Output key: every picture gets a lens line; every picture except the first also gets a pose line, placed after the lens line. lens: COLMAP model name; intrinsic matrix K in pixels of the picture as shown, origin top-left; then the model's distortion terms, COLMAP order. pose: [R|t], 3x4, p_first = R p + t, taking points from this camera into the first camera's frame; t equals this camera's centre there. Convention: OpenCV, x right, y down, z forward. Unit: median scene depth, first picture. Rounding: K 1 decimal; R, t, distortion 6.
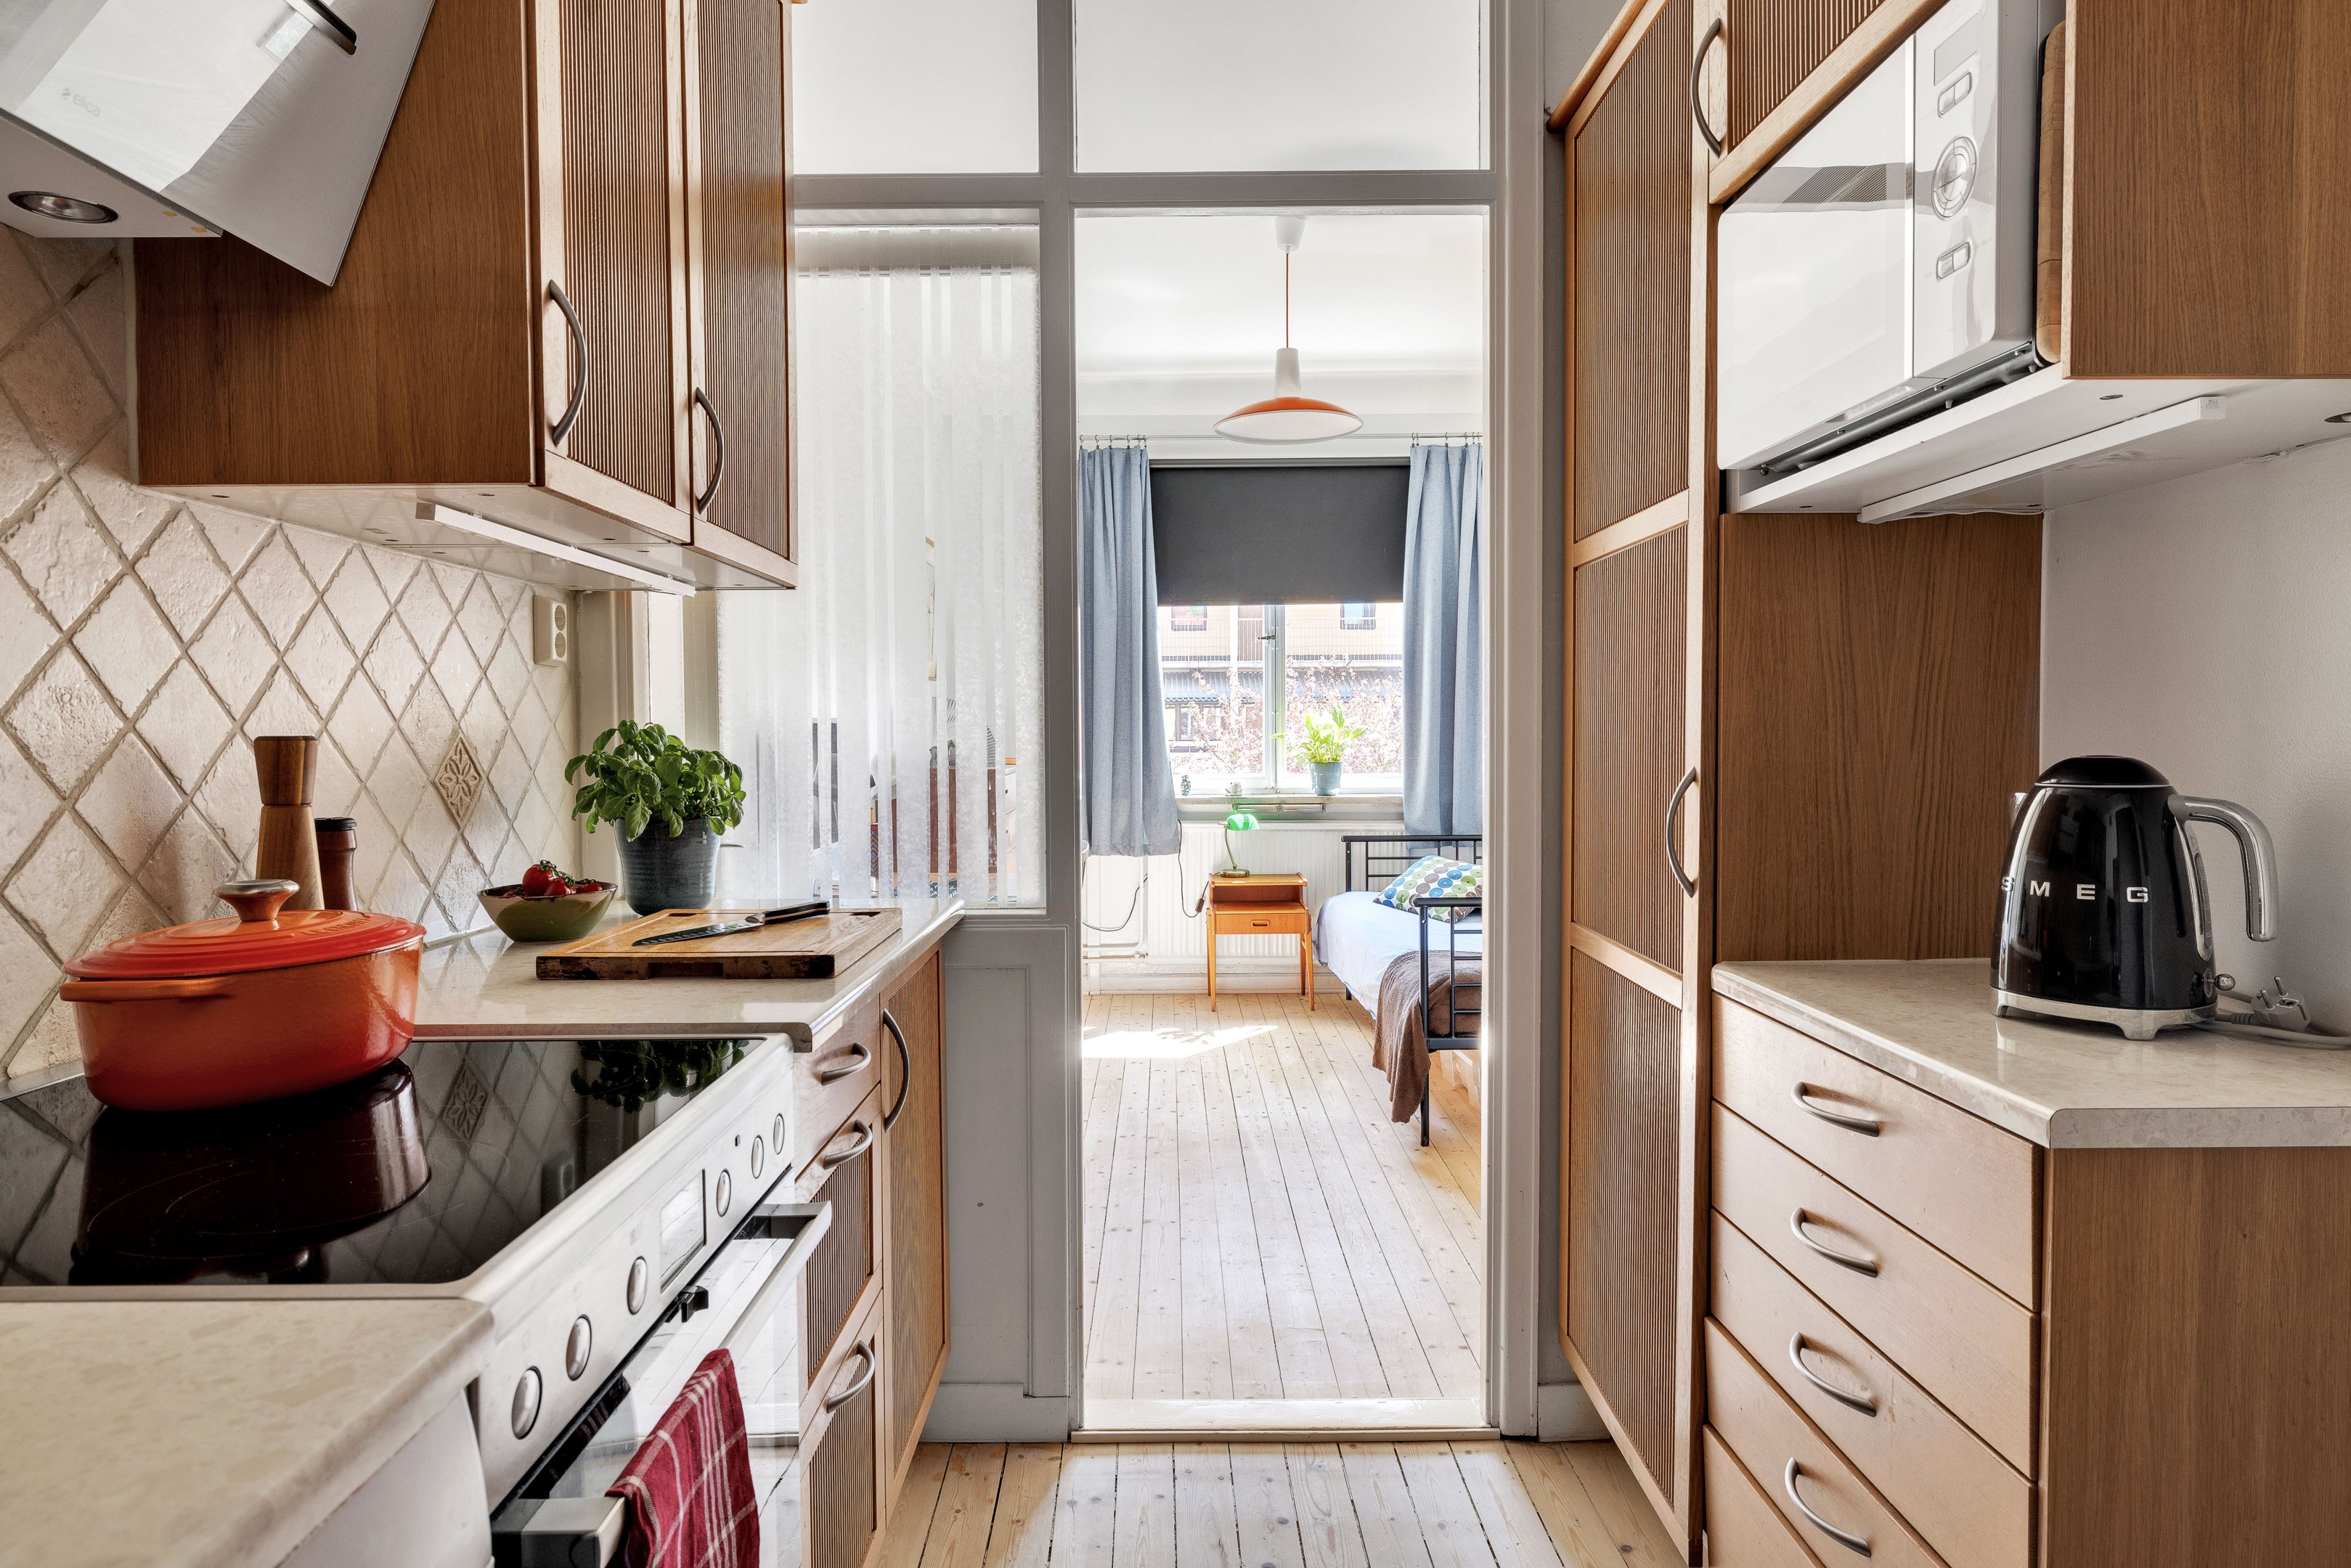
lens RADIAL K [[1382.3, 0, 1169.3], [0, 1382.3, 772.0], [0, 0, 1]] dist [-0.003645, 0.002870]
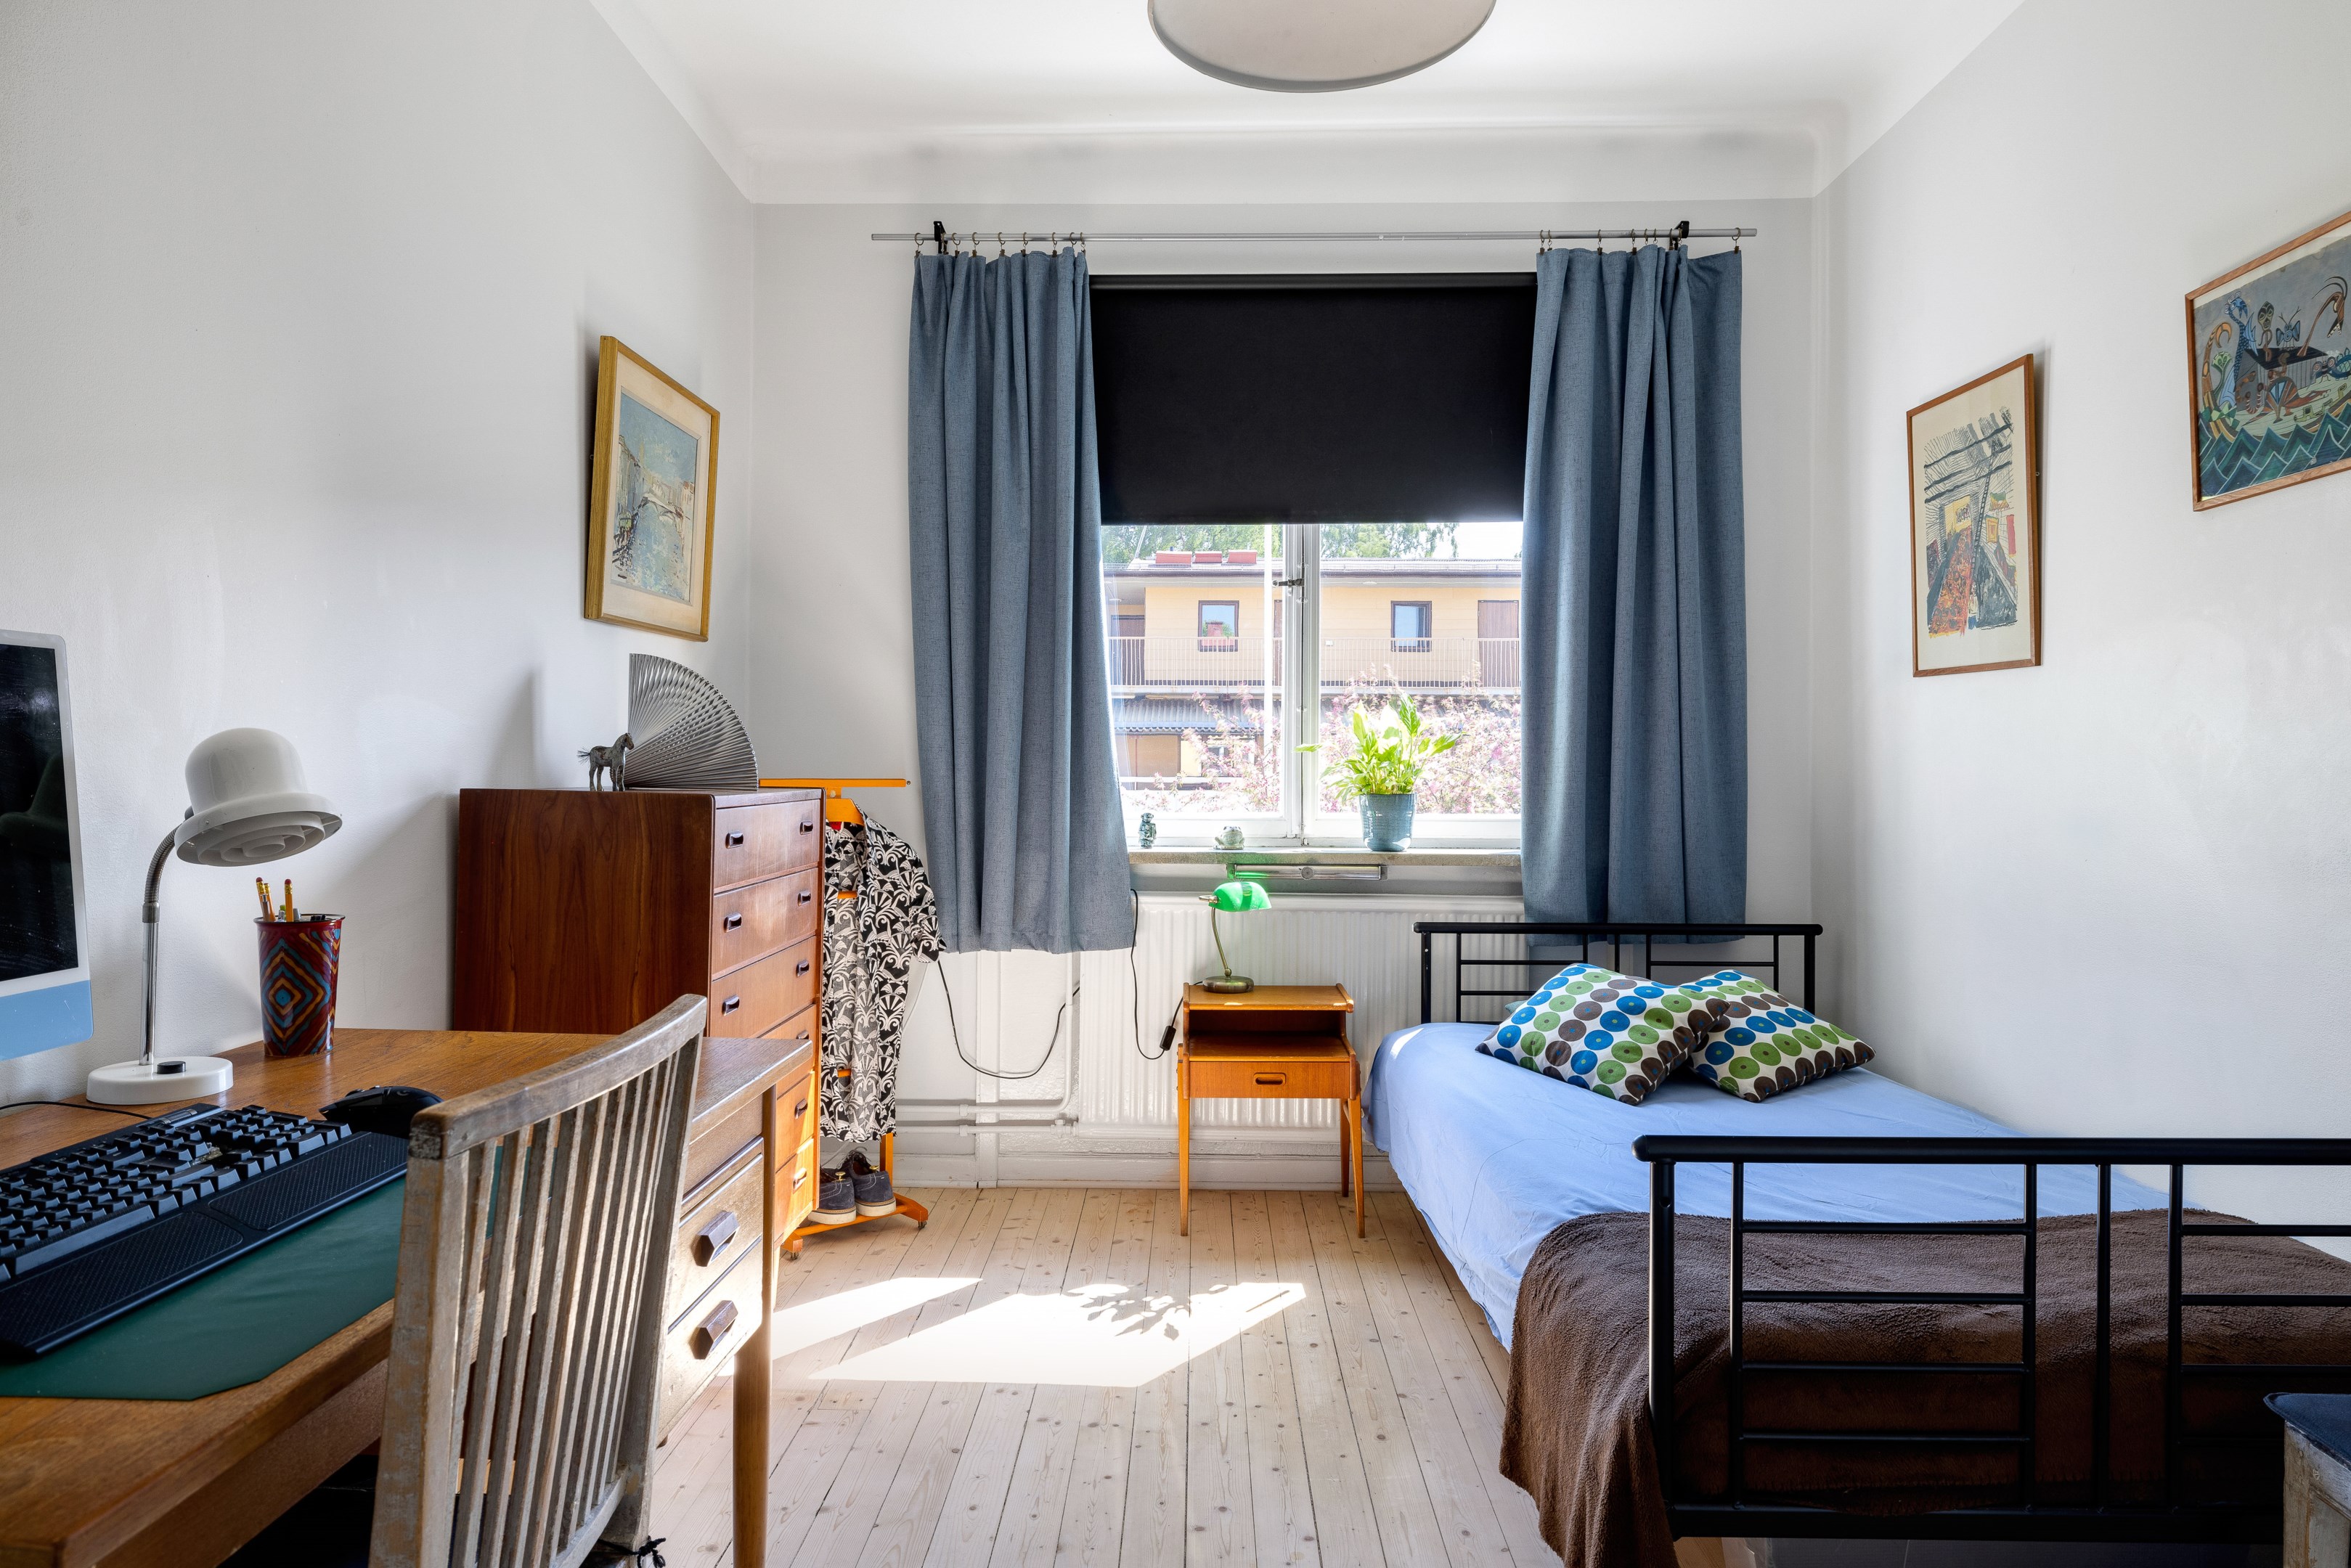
lens RADIAL K [[1476.8, 0, 1169.9], [0, 1476.8, 771.8], [0, 0, 1]] dist [-0.002548, 0.000479]
pose [[0.999678, 0.010829, -0.022966, 0.036432], [-0.011461, 0.999554, -0.027572, 0.001927], [0.022657, 0.027826, 0.999356, 0.382074]]
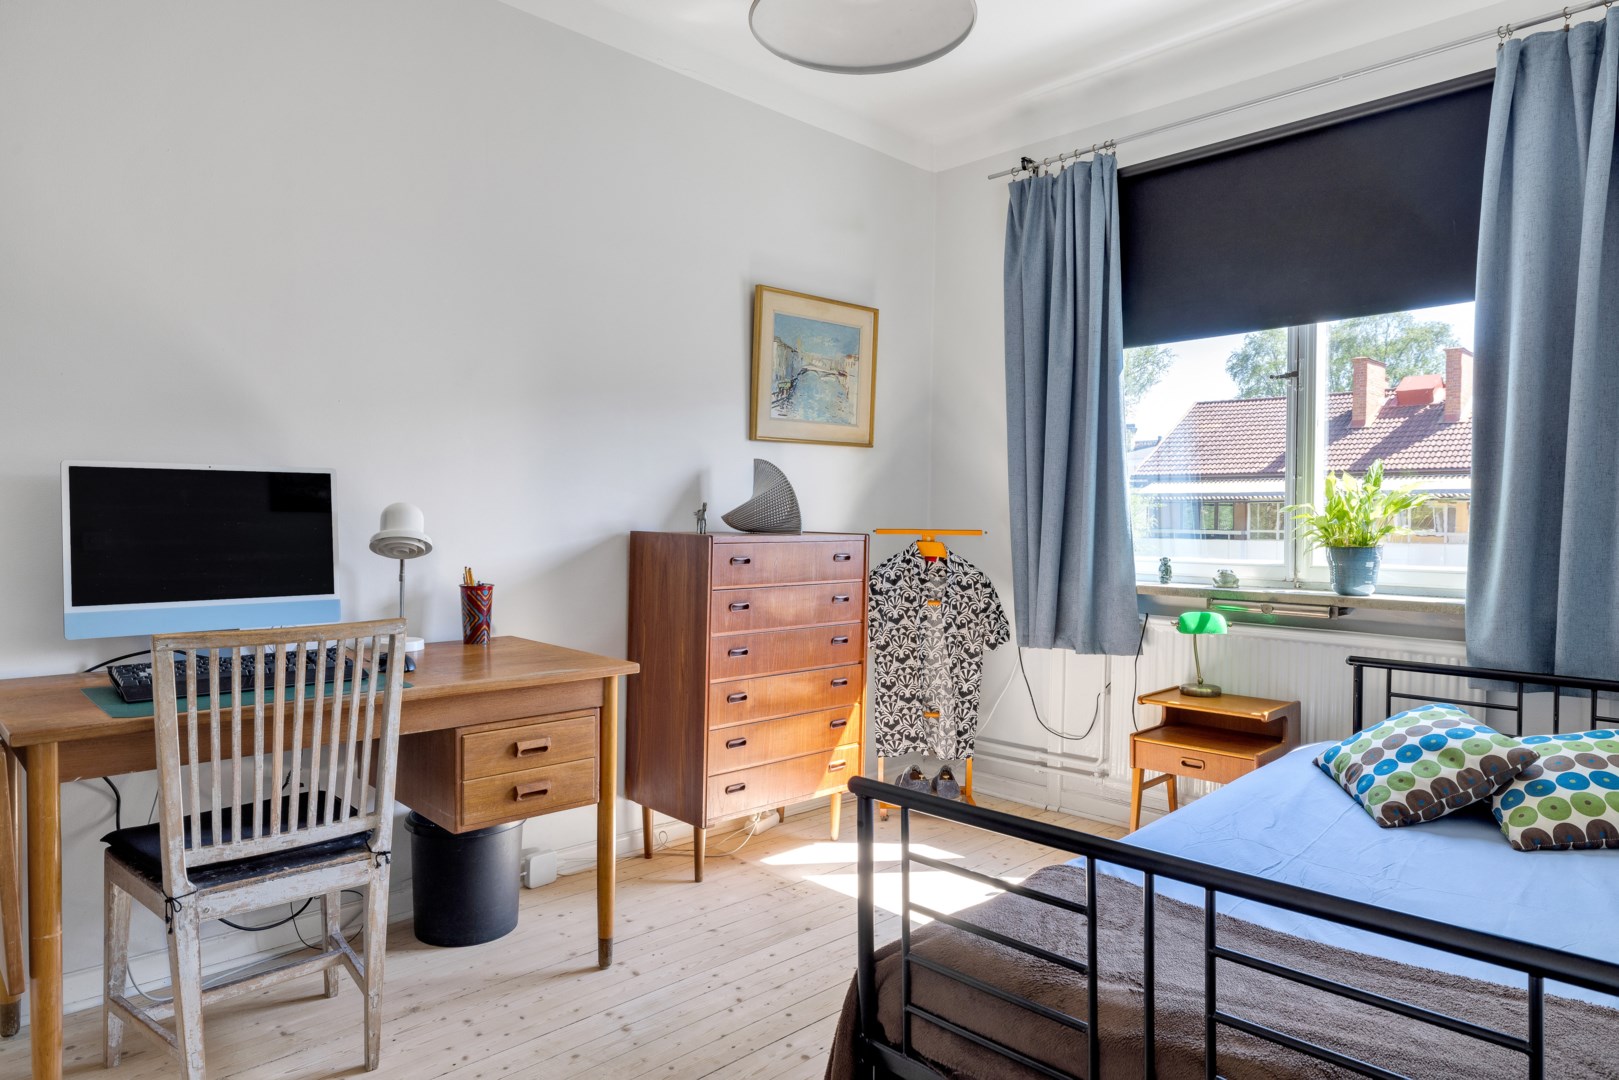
lens RADIAL K [[1023.9, 0, 807.7], [0, 1023.9, 531.8], [0, 0, 1]] dist [0.001731, 0.003140]
pose [[0.693468, 0.021124, -0.720177, 0.299862], [-0.035642, 0.999352, -0.005007, -0.002372], [0.719605, 0.029140, 0.693772, 0.457713]]
